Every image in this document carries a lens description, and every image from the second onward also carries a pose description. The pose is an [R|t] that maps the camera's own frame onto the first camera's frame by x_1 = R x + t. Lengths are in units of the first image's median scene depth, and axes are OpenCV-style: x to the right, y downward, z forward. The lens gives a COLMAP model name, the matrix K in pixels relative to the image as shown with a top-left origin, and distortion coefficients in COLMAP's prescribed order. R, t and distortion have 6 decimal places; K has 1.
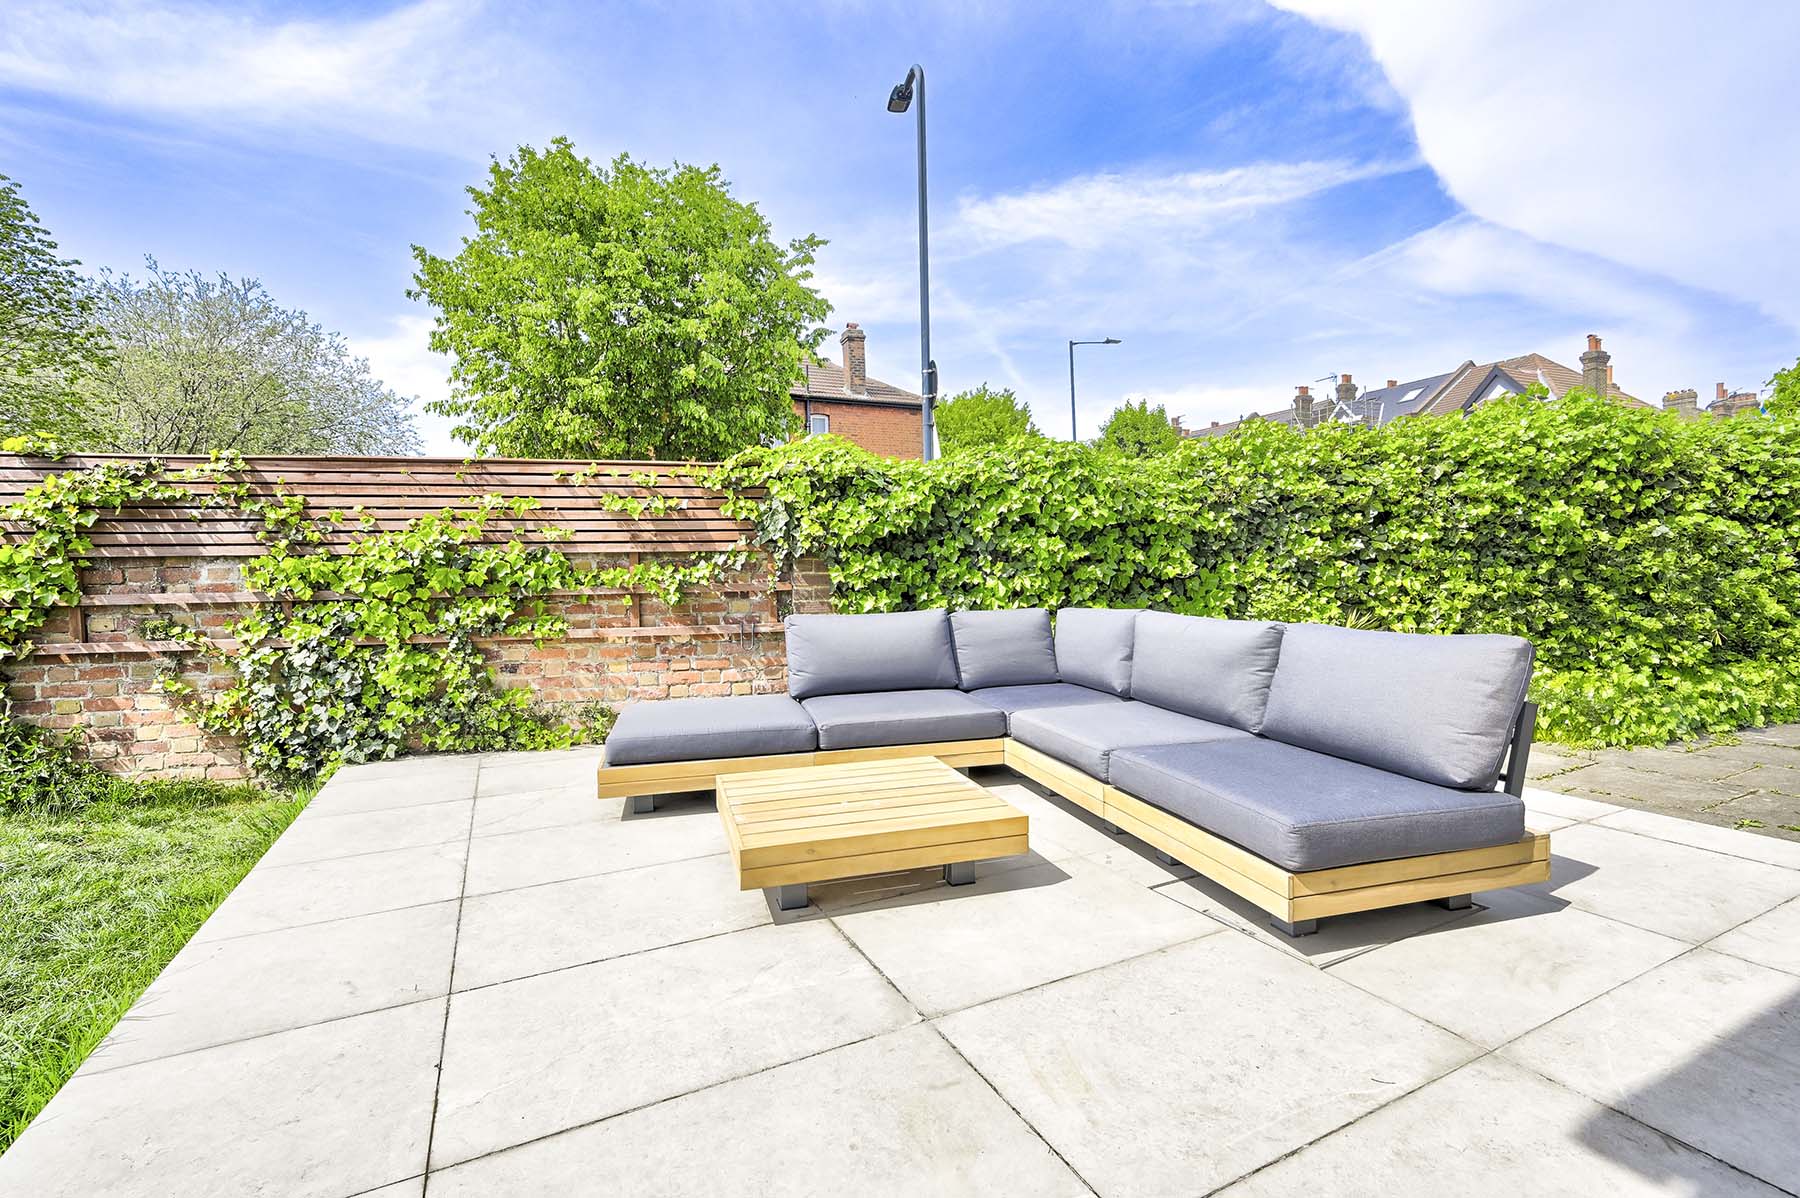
lens RADIAL K [[810.2, 0, 895.1], [0, 810.2, 587.7], [0, 0, 1]] dist [-0.002480, 0.000469]
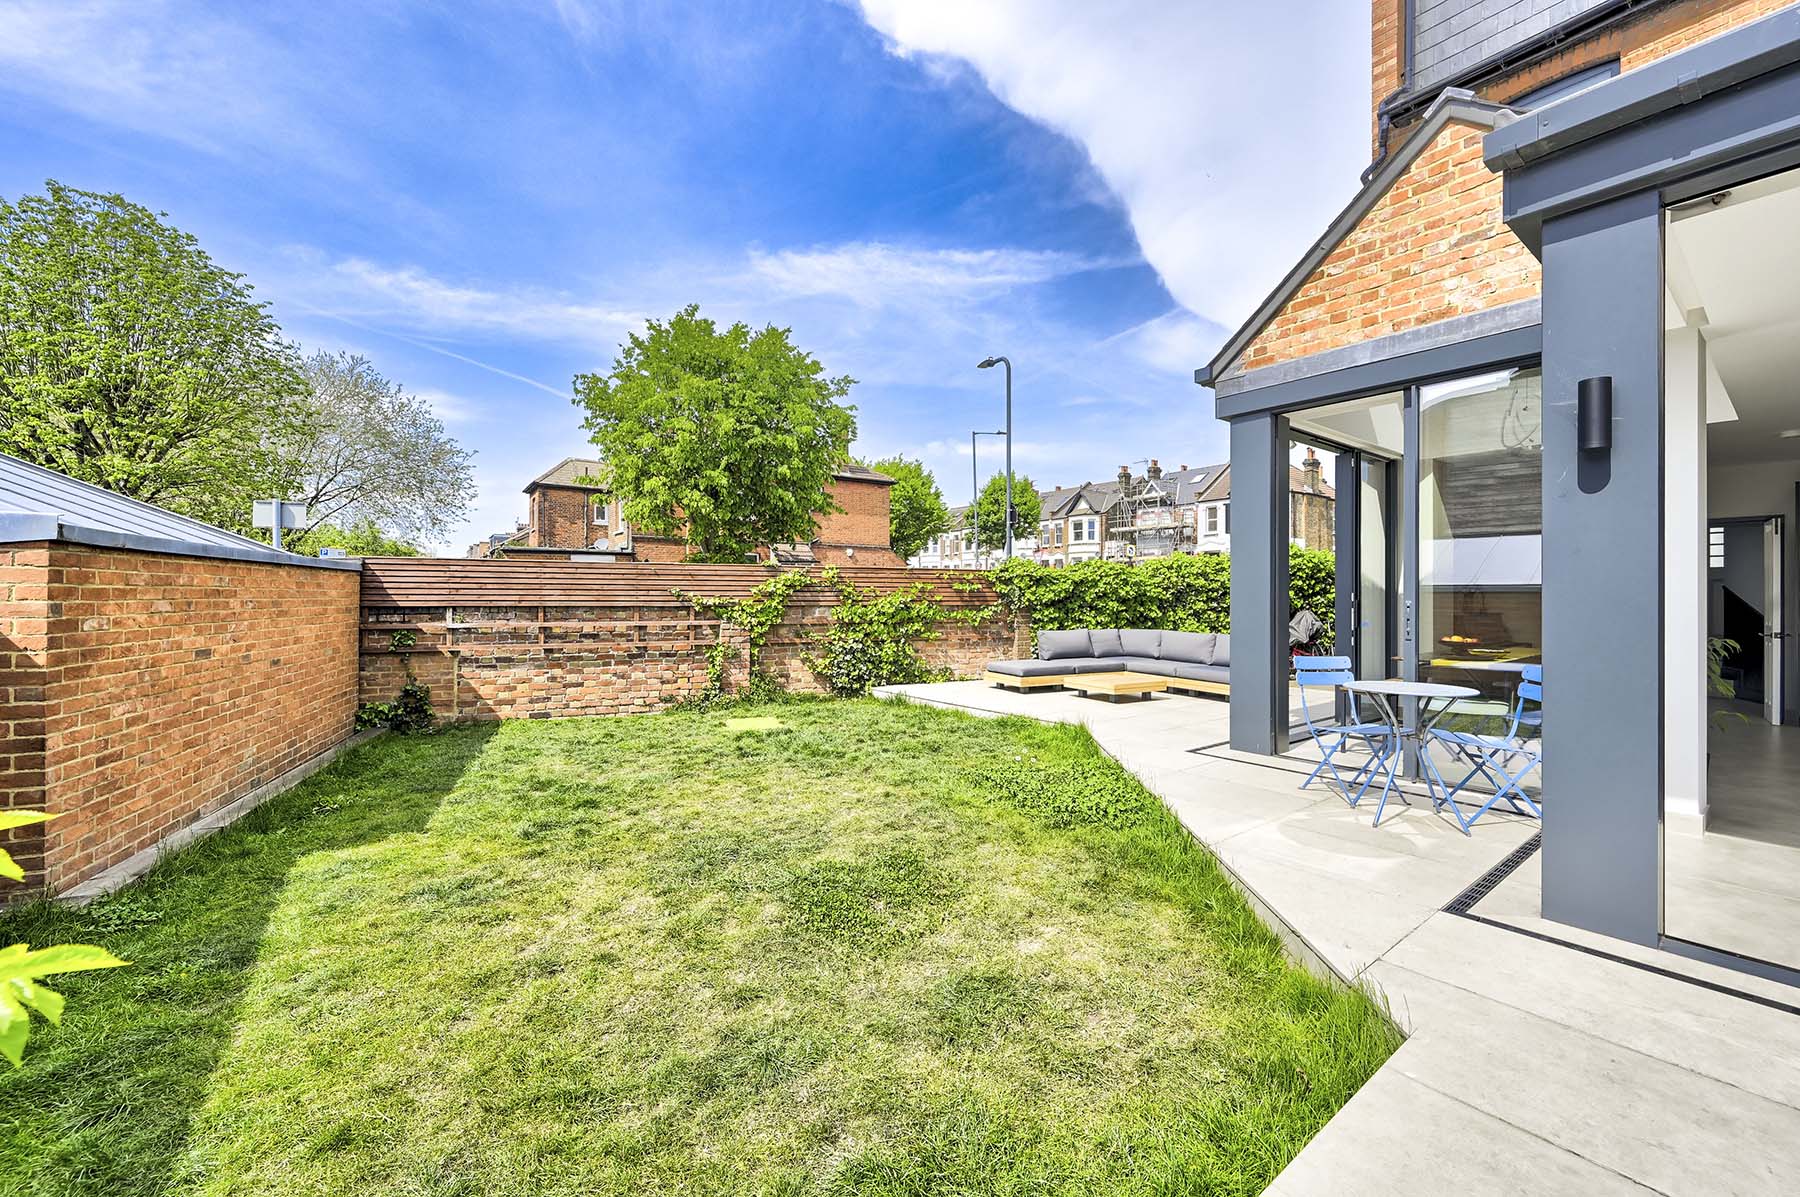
lens RADIAL K [[716.5, 0, 905.4], [0, 716.5, 595.4], [0, 0, 1]] dist [-0.001435, 0.000400]
pose [[0.981320, 0.018704, 0.191473, -0.911471], [-0.014896, 0.999662, -0.021307, -0.023418], [-0.191807, 0.018057, 0.981266, -1.140723]]
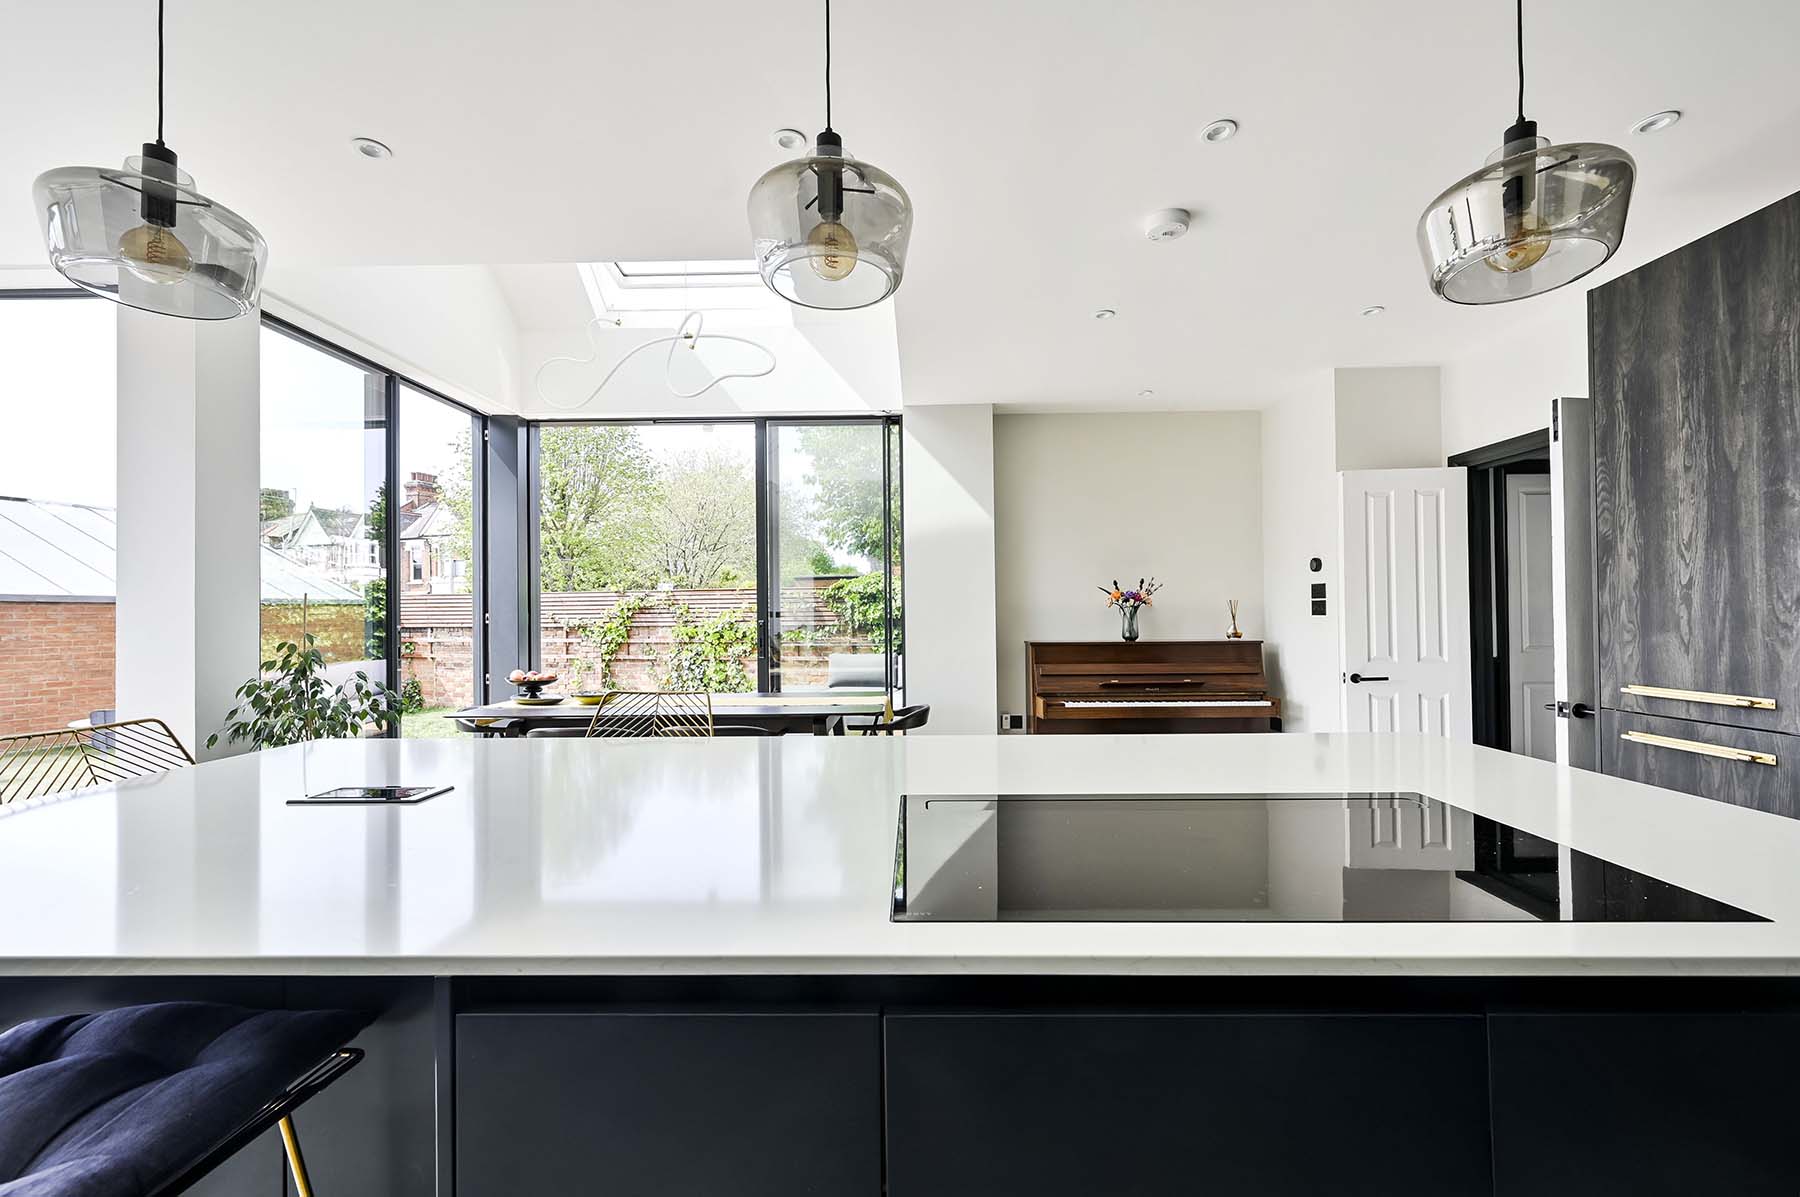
lens RADIAL K [[727.3, 0, 892.2], [0, 727.3, 603.7], [0, 0, 1]] dist [-0.001370, -0.000075]
pose [[0.886548, 0.001321, -0.462635, 0.921431], [-0.013437, 0.999648, -0.022895, -0.061601], [0.462441, 0.026514, 0.886253, -0.776435]]
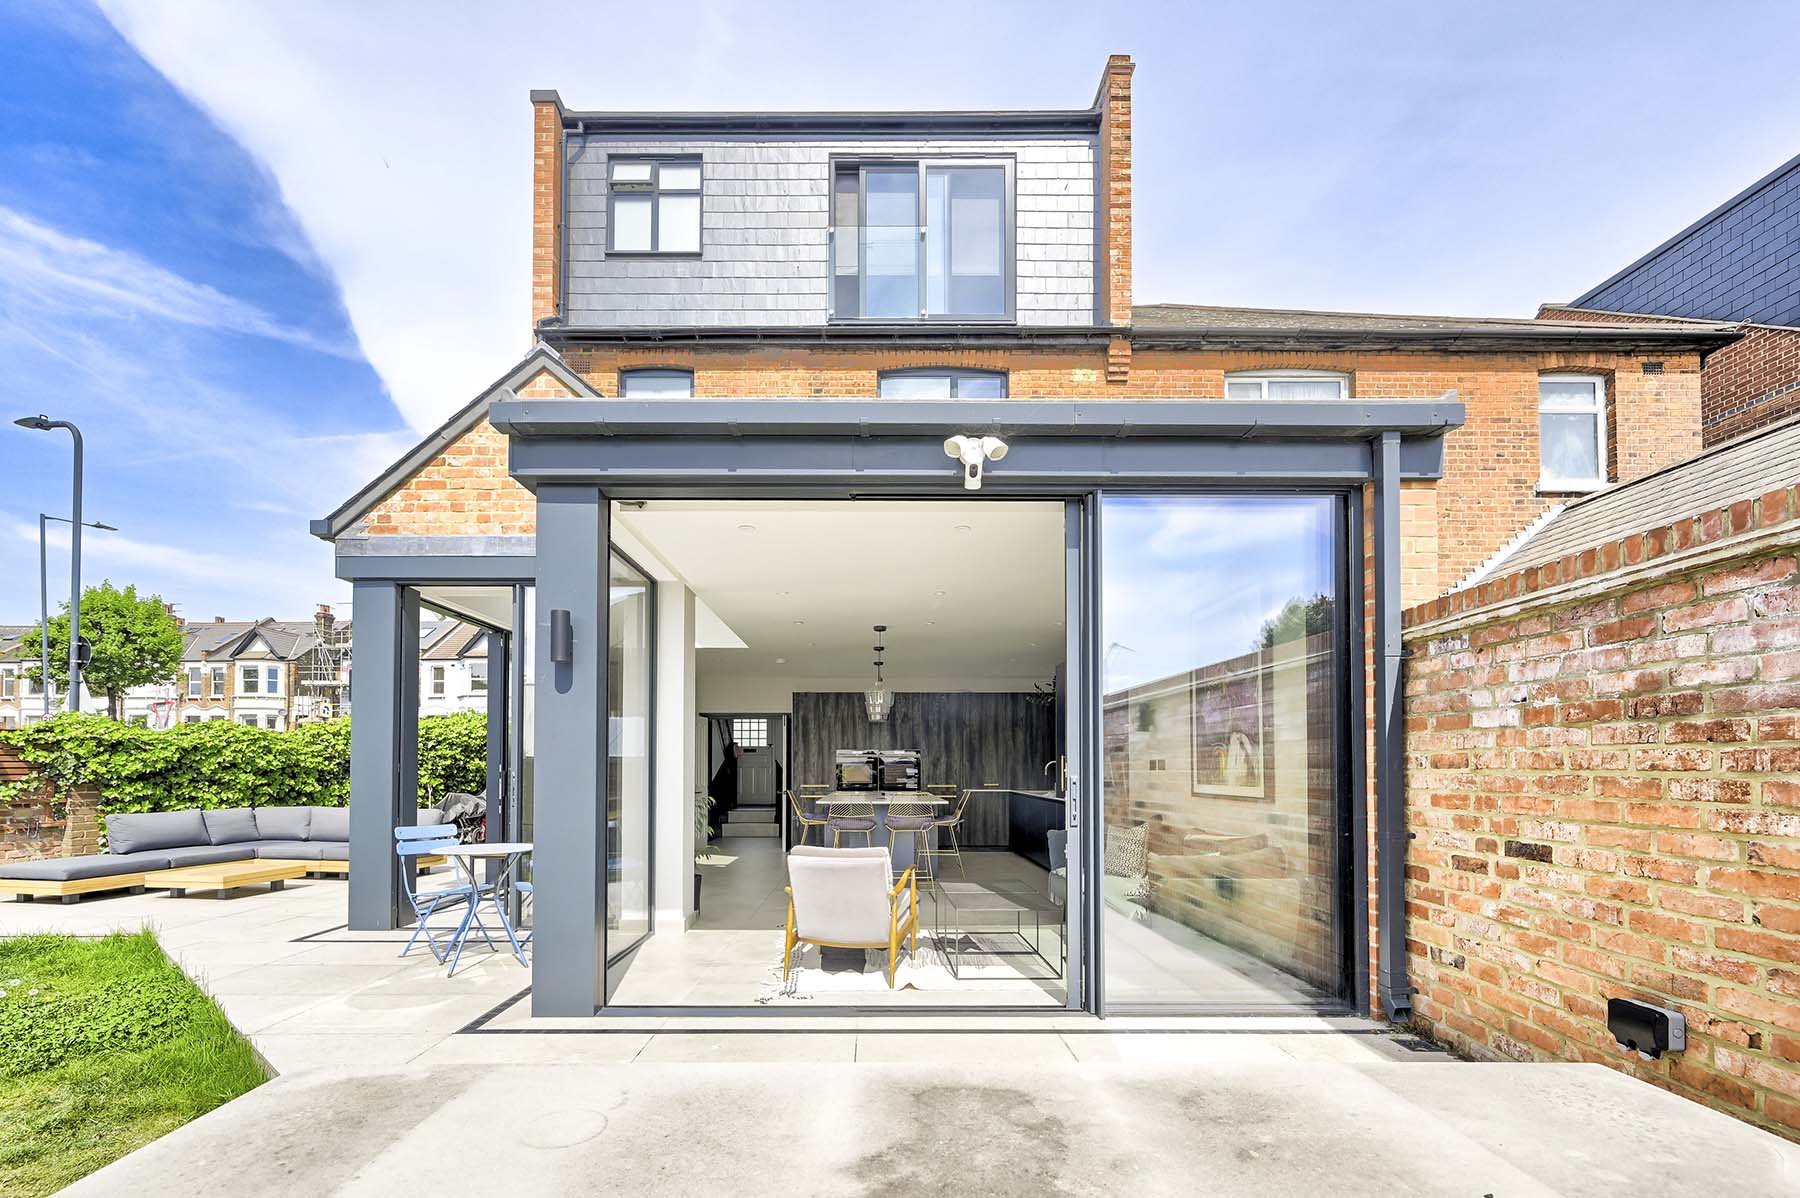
lens RADIAL K [[760.0, 0, 880.9], [0, 760.0, 750.0], [0, 0, 1]] dist [0.002266, -0.000159]
pose [[0.443193, 0.037258, 0.895652, -0.854089], [0.007171, 0.998957, -0.045104, -0.023520], [-0.896398, 0.026412, 0.442463, -1.354134]]
